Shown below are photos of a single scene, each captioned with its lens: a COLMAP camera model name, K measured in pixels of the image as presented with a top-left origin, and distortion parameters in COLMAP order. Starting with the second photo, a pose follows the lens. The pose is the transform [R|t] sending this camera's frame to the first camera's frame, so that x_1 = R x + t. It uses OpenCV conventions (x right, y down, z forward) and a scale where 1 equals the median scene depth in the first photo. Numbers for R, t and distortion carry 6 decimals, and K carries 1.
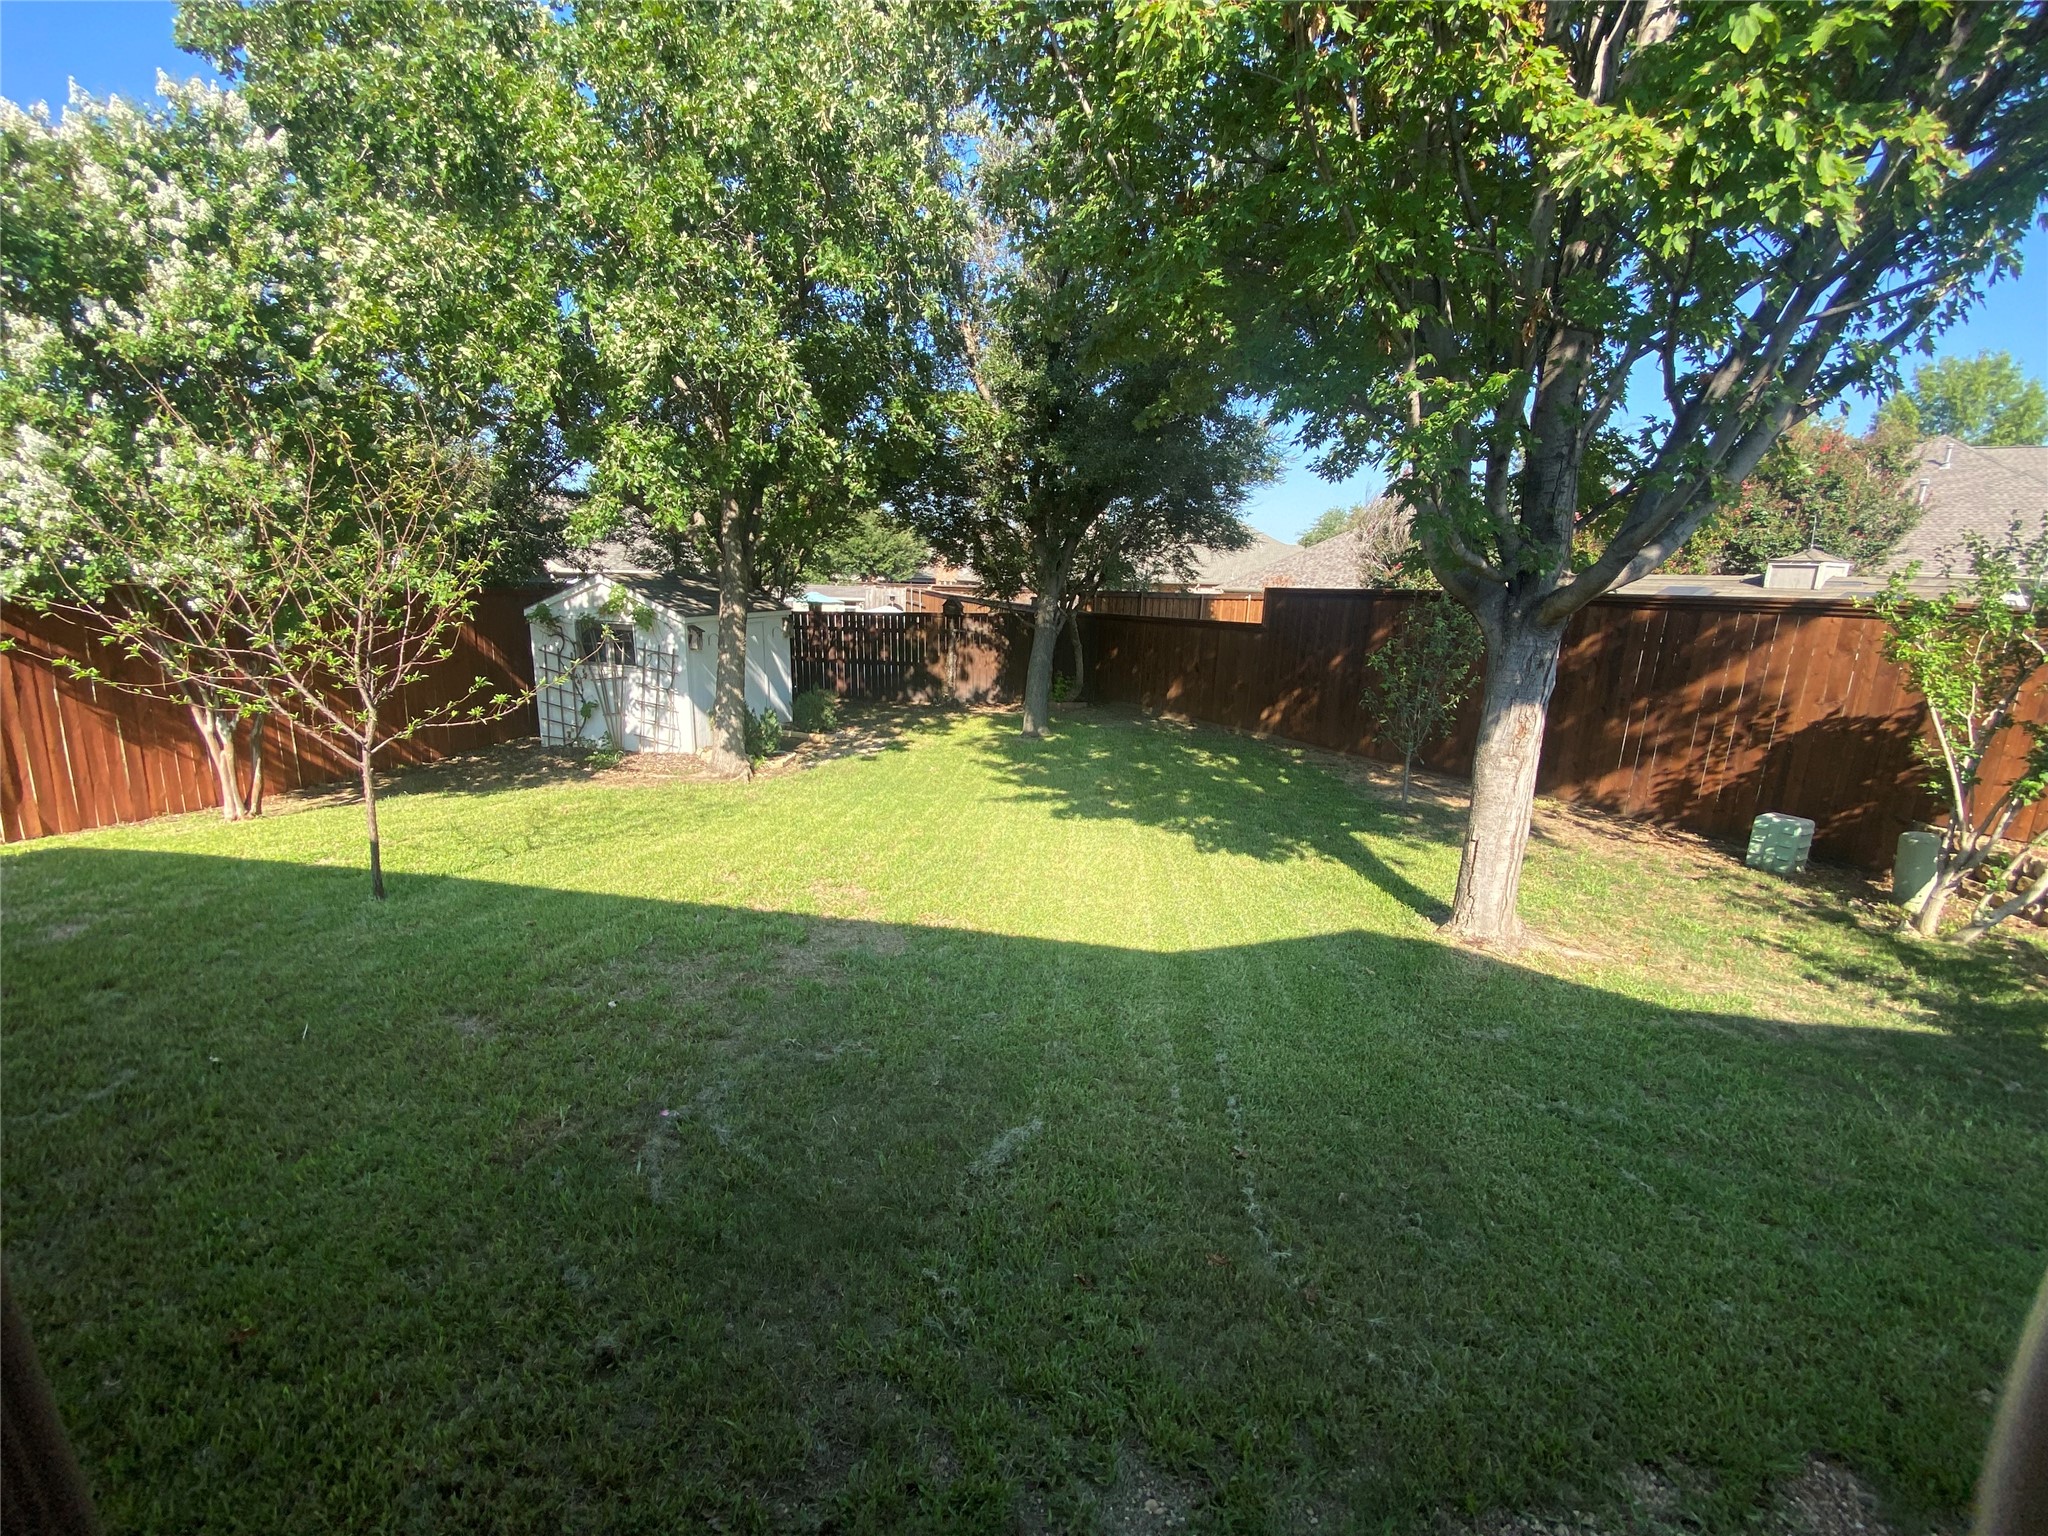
lens RADIAL K [[829.6, 0, 1018.3], [0, 829.6, 775.8], [0, 0, 1]] dist [0.002406, -0.013084]
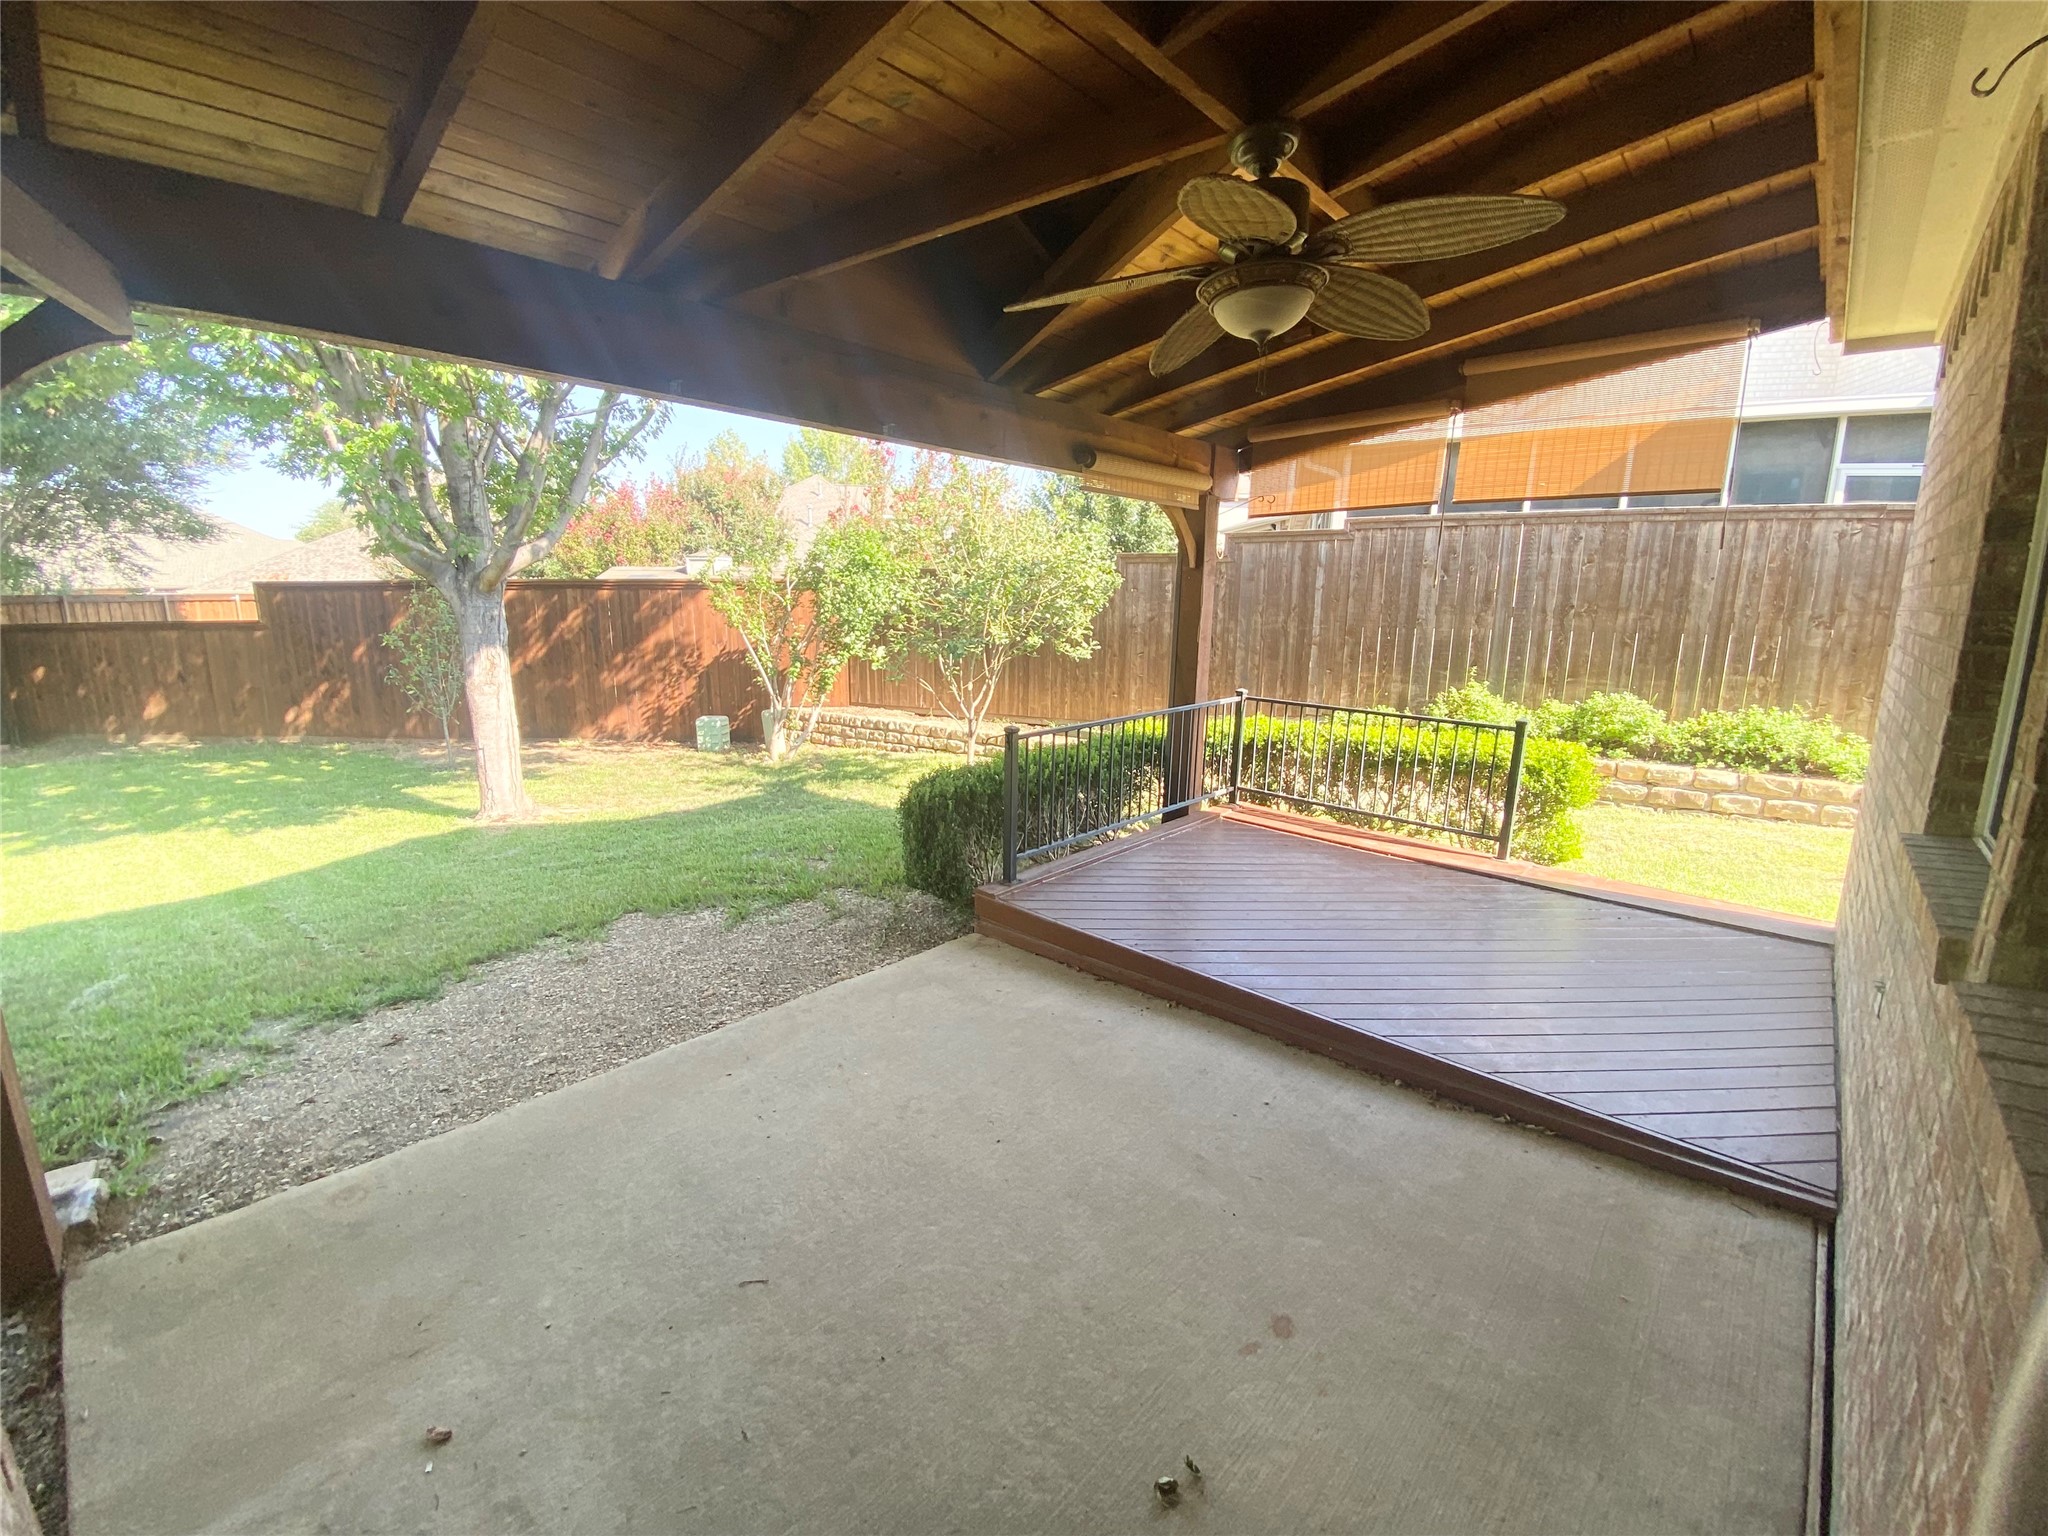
lens RADIAL K [[829.6, 0, 1018.3], [0, 829.6, 775.8], [0, 0, 1]] dist [0.002406, -0.013084]
pose [[0.530772, -0.202625, 0.822936, -0.074899], [0.201568, 0.973318, 0.109646, 0.086729], [-0.823196, 0.107680, 0.557453, -0.302504]]
